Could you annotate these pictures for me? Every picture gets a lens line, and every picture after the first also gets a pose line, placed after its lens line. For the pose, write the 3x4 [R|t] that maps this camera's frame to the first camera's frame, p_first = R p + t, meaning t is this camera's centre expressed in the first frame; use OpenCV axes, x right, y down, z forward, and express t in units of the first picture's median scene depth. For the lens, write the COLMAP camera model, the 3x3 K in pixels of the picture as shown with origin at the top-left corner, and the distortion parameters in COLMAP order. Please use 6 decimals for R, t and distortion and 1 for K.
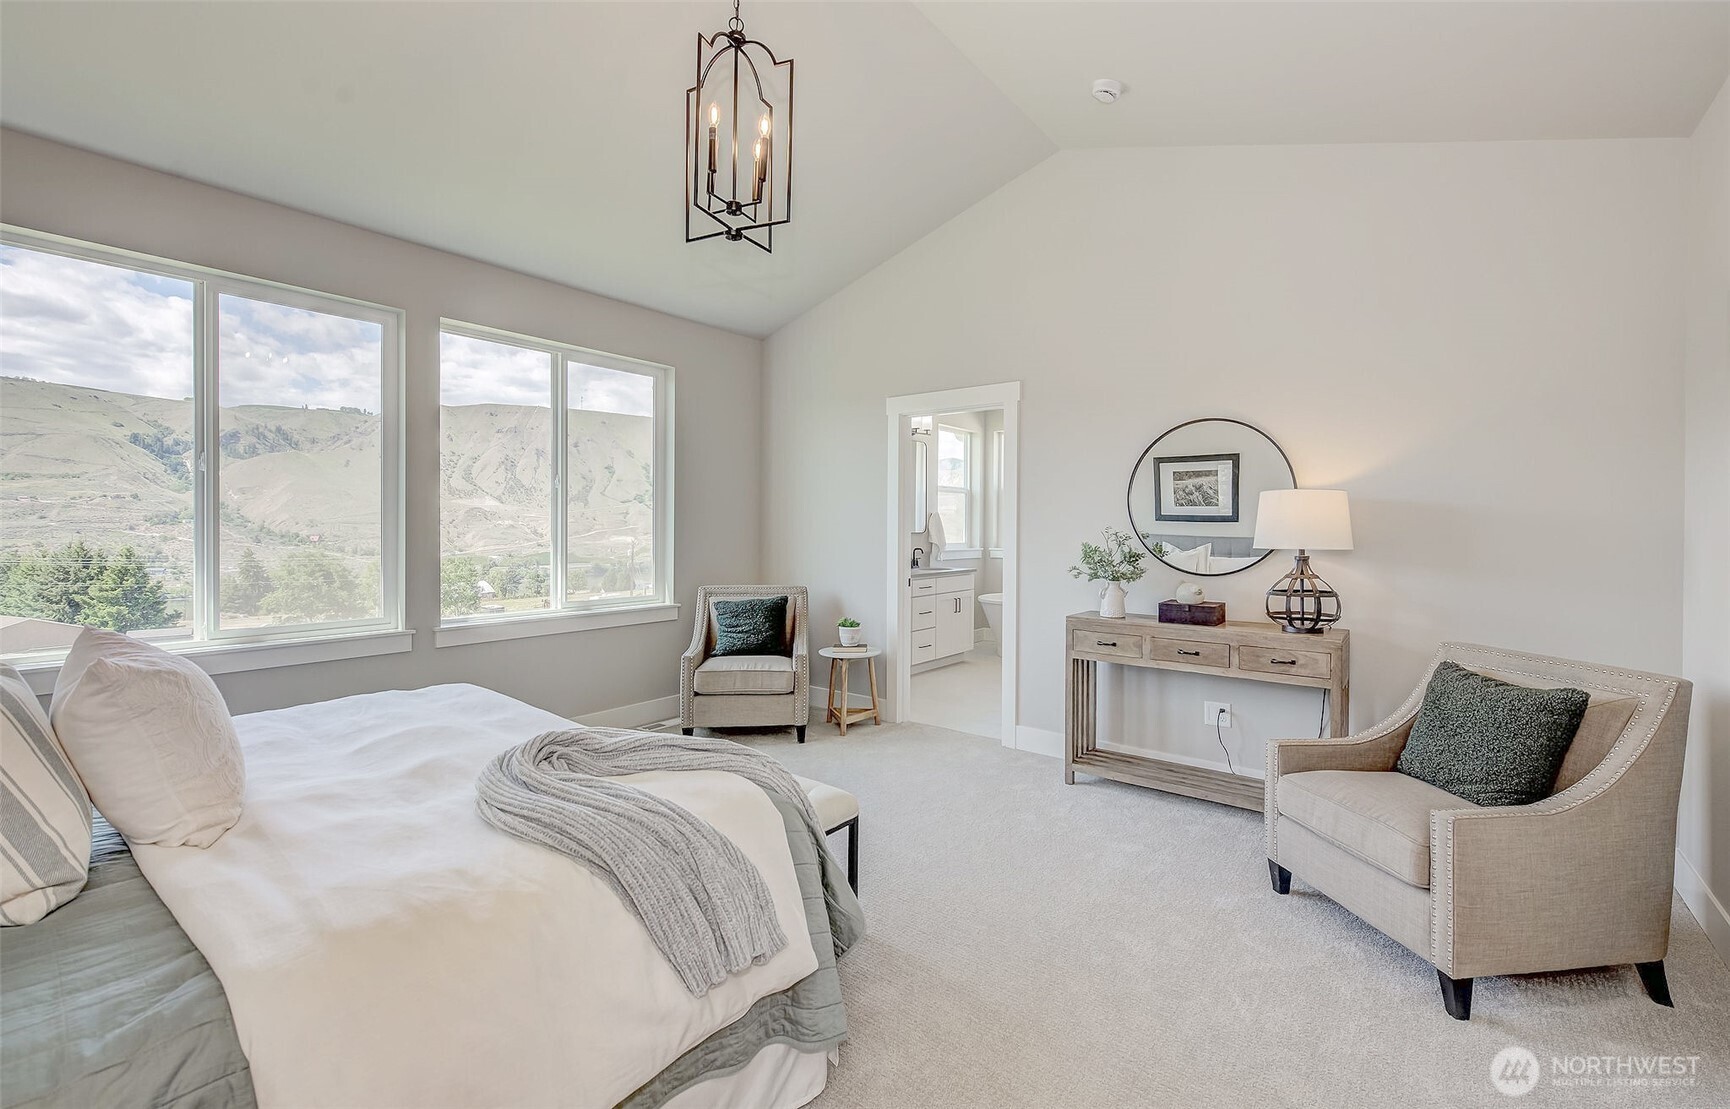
lens RADIAL K [[726.6, 0, 869.9], [0, 726.6, 532.7], [0, 0, 1]] dist [0.001654, -0.000121]
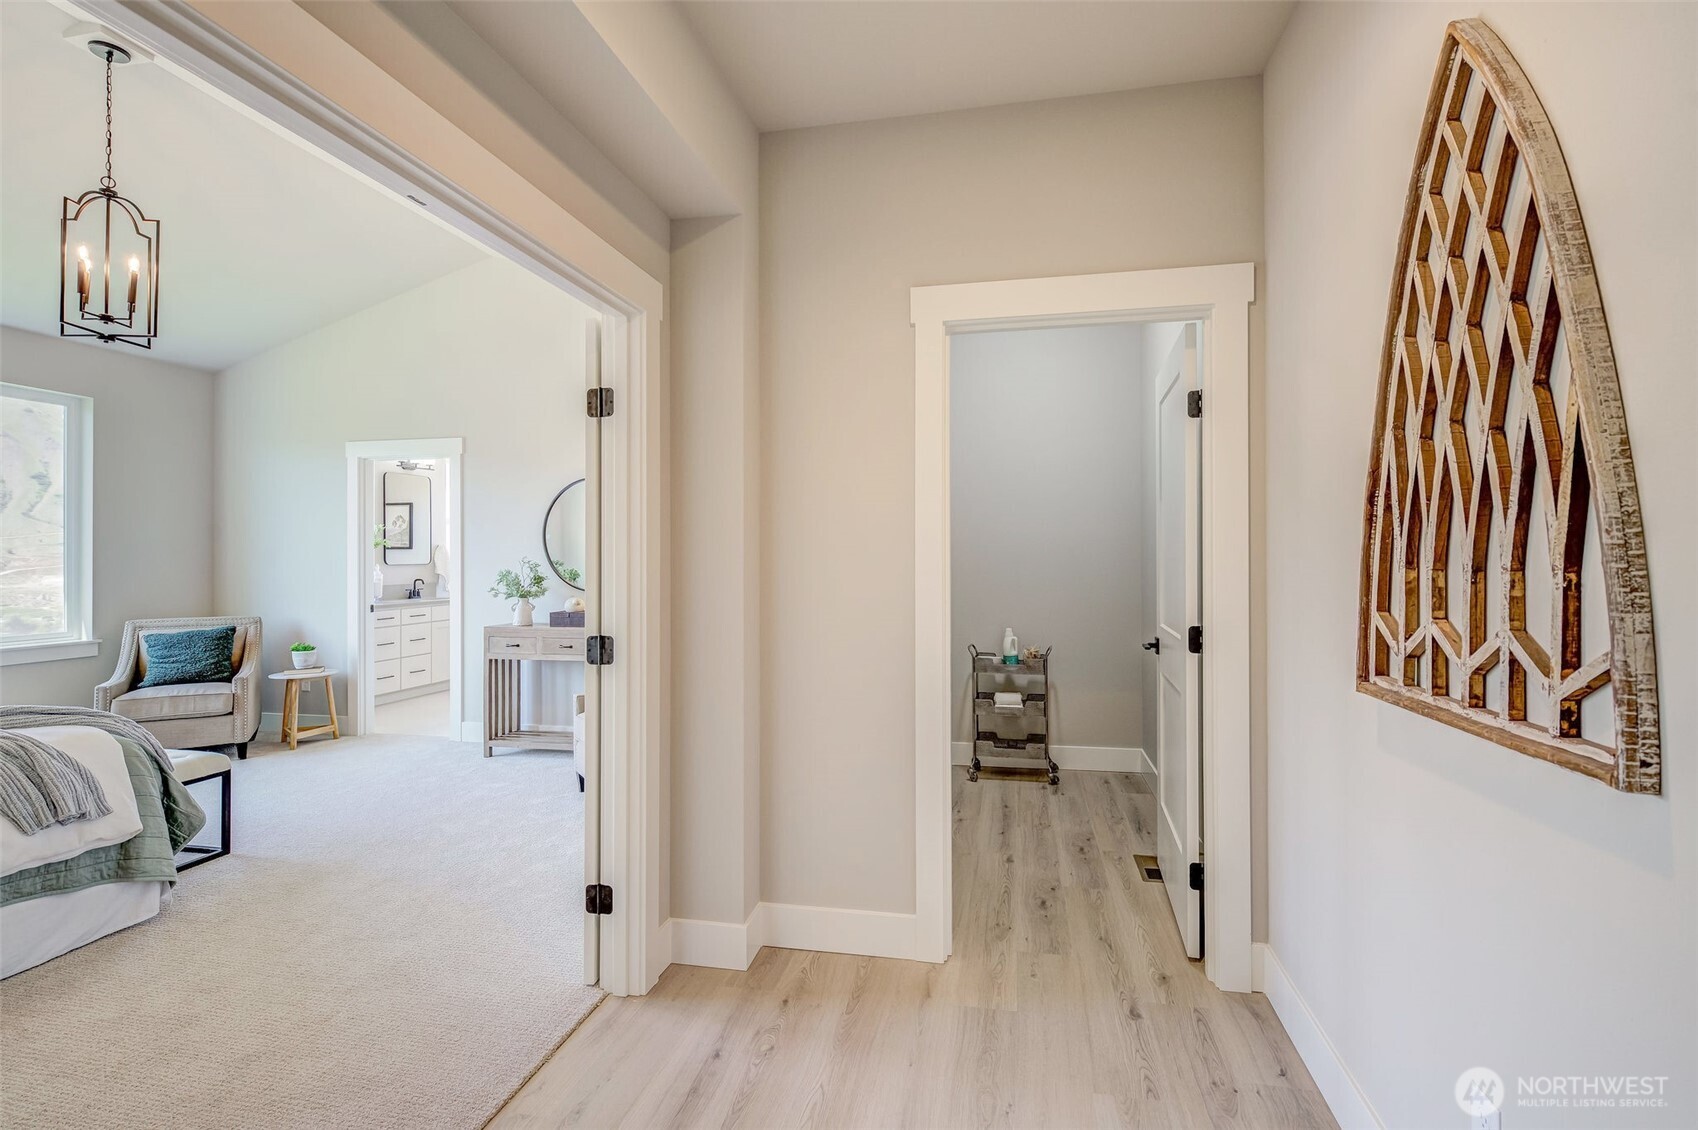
lens RADIAL K [[786.1, 0, 855.2], [0, 786.1, 554.0], [0, 0, 1]] dist [-0.000182, -0.001240]
pose [[0.896105, -0.007344, 0.443782, 0.212832], [0.012905, 0.999871, -0.009511, 0.007029], [-0.443655, 0.014250, 0.896085, -0.471351]]
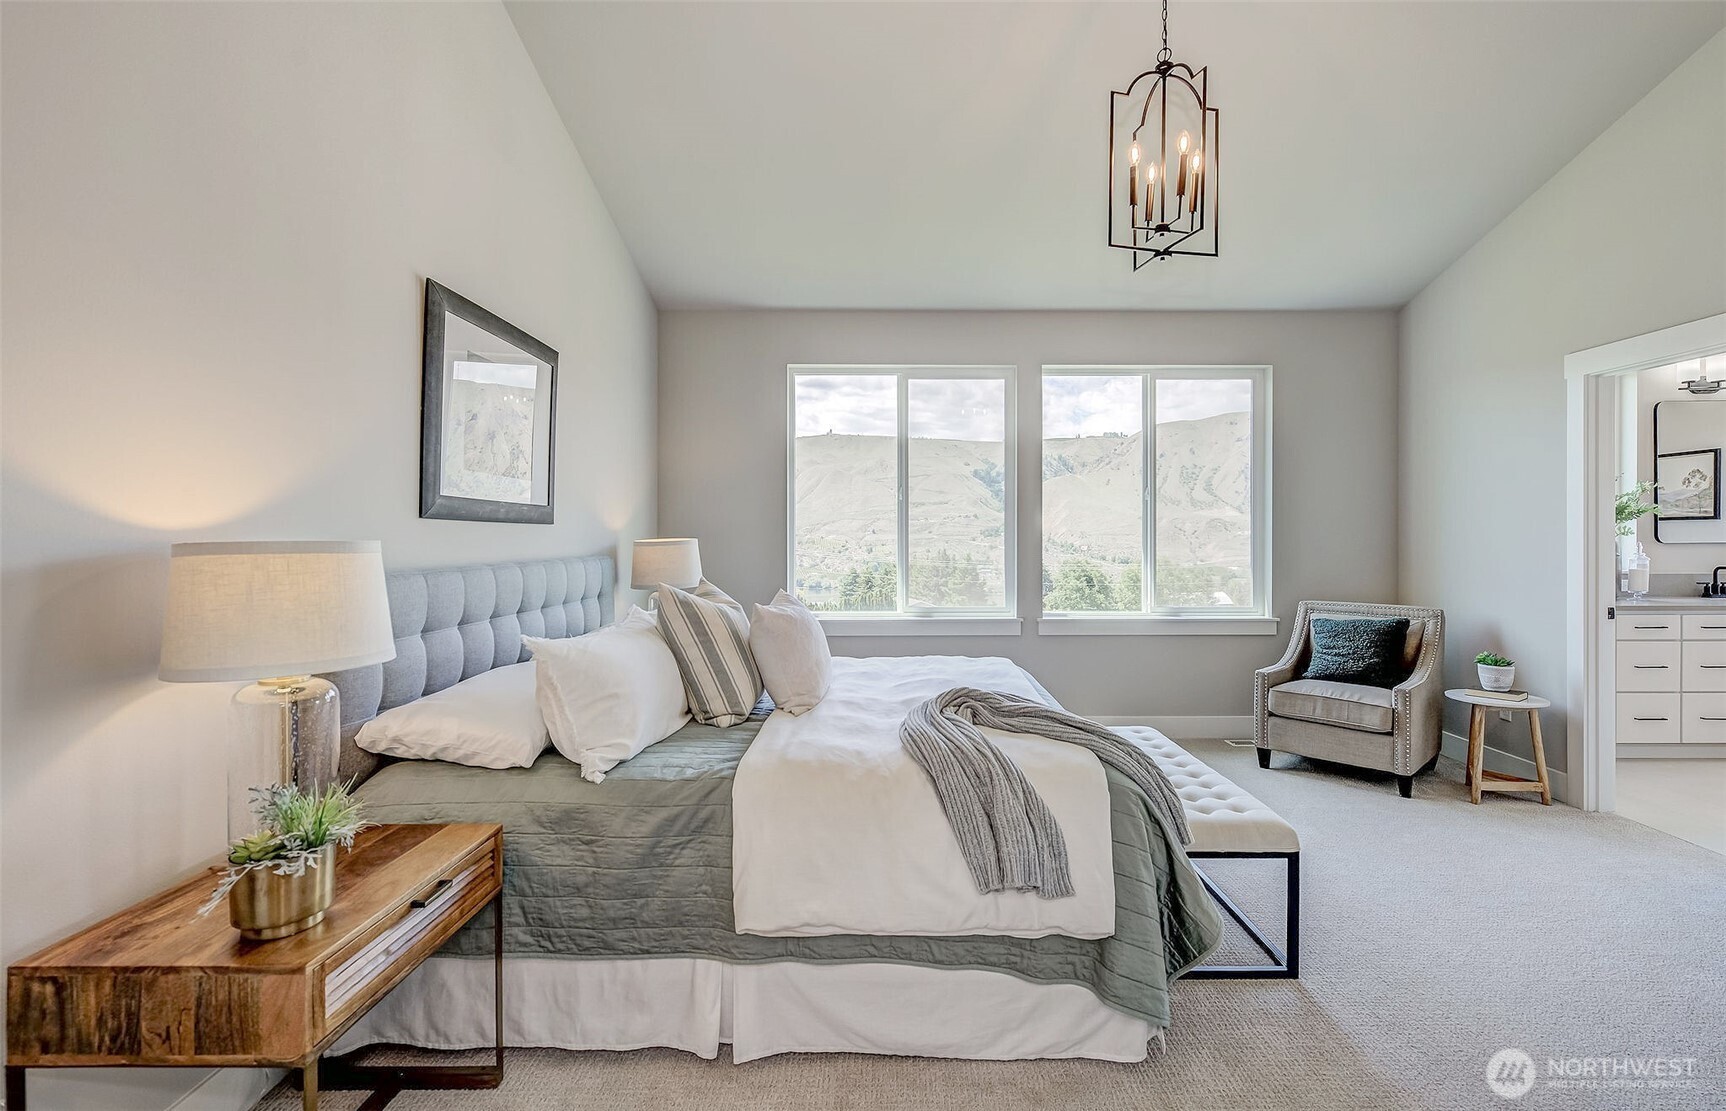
lens RADIAL K [[760.7, 0, 888.6], [0, 760.7, 538.0], [0, 0, 1]] dist [-0.001425, -0.000425]
pose [[0.618961, -0.003534, -0.785414, 0.228398], [-0.002234, 0.999978, -0.006260, 0.002918], [0.785418, 0.005630, 0.618940, 0.007429]]
